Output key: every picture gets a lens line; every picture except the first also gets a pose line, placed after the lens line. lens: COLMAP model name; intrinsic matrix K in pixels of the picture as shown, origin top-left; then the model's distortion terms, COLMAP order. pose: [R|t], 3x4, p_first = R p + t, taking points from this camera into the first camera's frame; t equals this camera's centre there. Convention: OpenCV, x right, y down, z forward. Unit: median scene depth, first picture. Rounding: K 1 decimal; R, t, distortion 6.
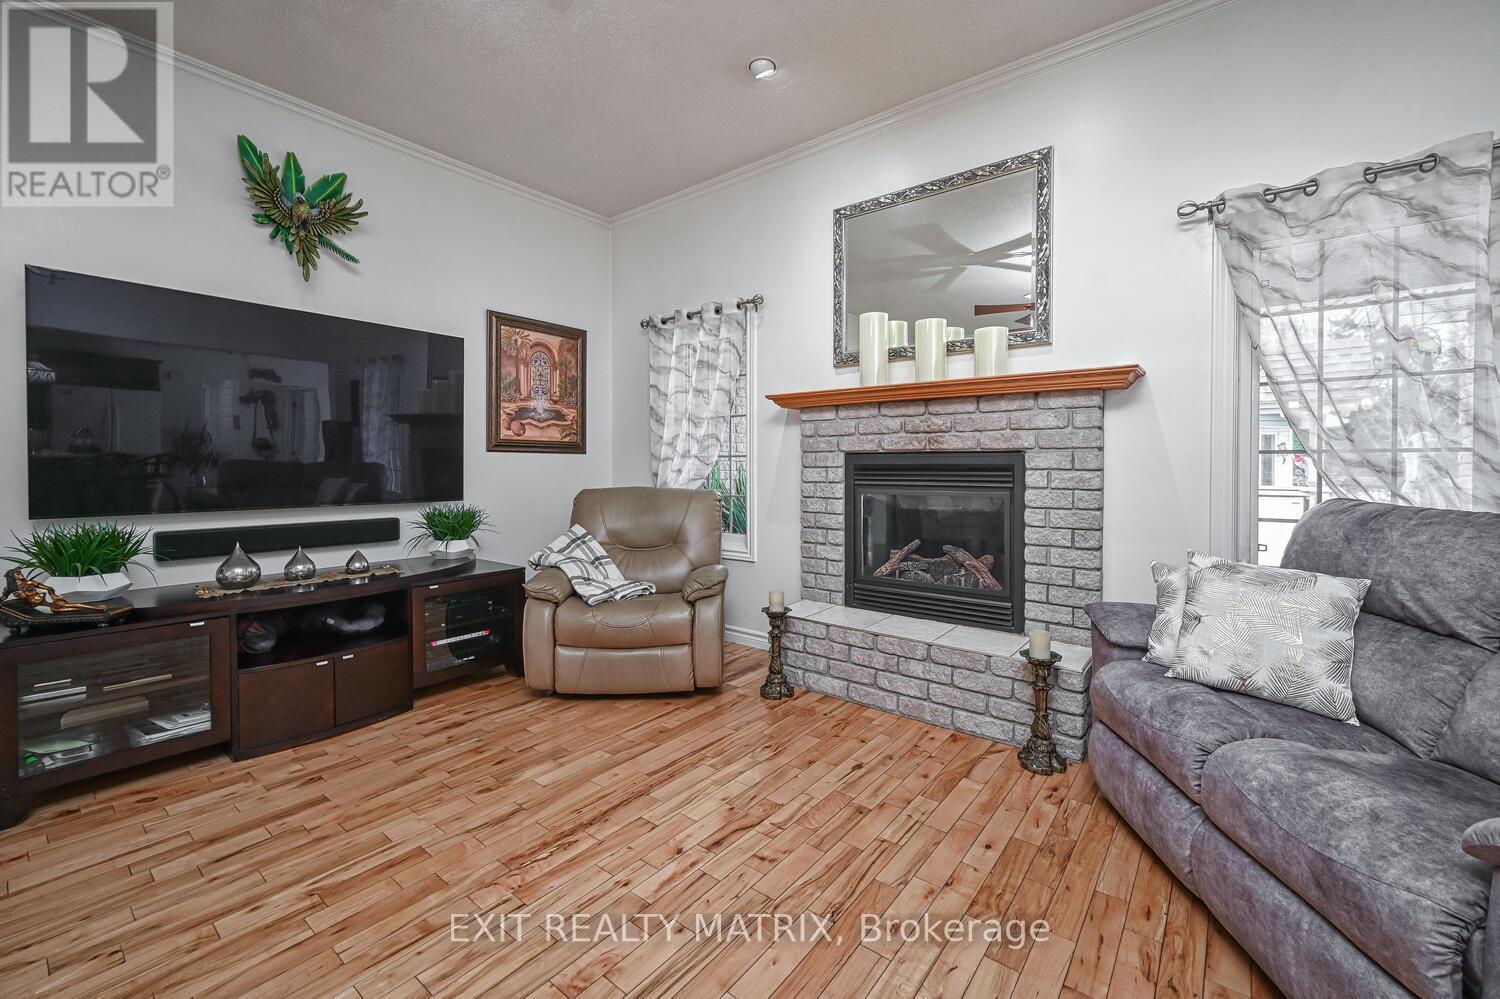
lens RADIAL K [[637.2, 0, 751.3], [0, 637.2, 475.5], [0, 0, 1]] dist [-0.001667, -0.000244]
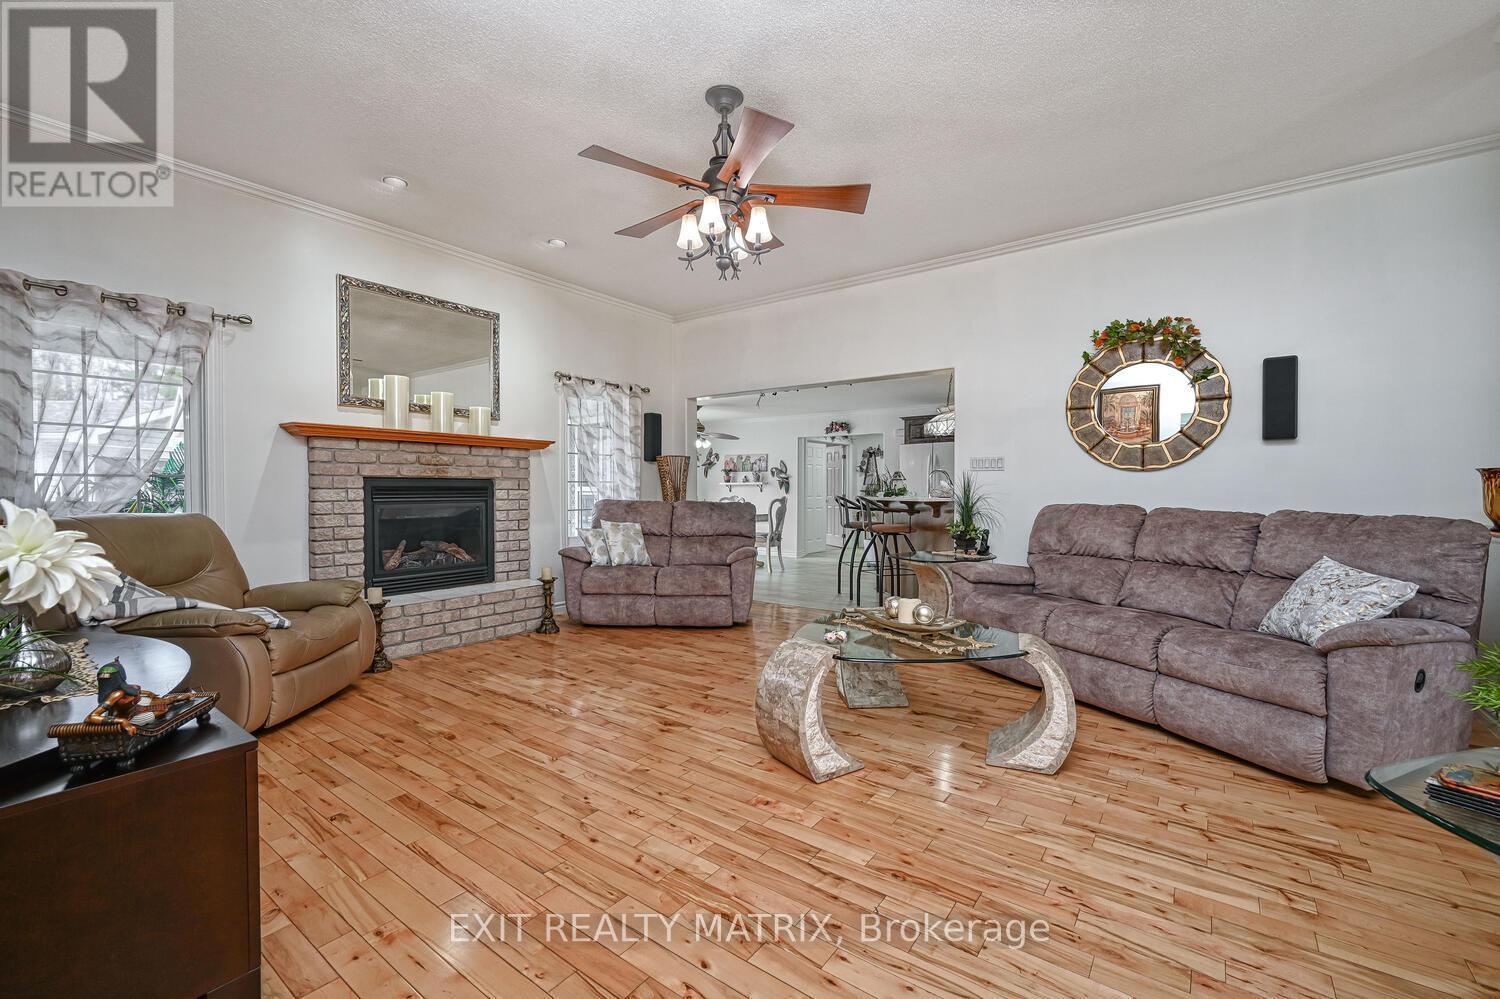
lens RADIAL K [[610.9, 0, 766.3], [0, 610.9, 491.6], [0, 0, 1]] dist [-0.001648, -0.000104]
pose [[-0.047619, -0.007483, 0.998838, -1.304007], [0.013297, 0.999879, 0.008124, -0.007076], [-0.998777, 0.013669, -0.047514, 0.316079]]
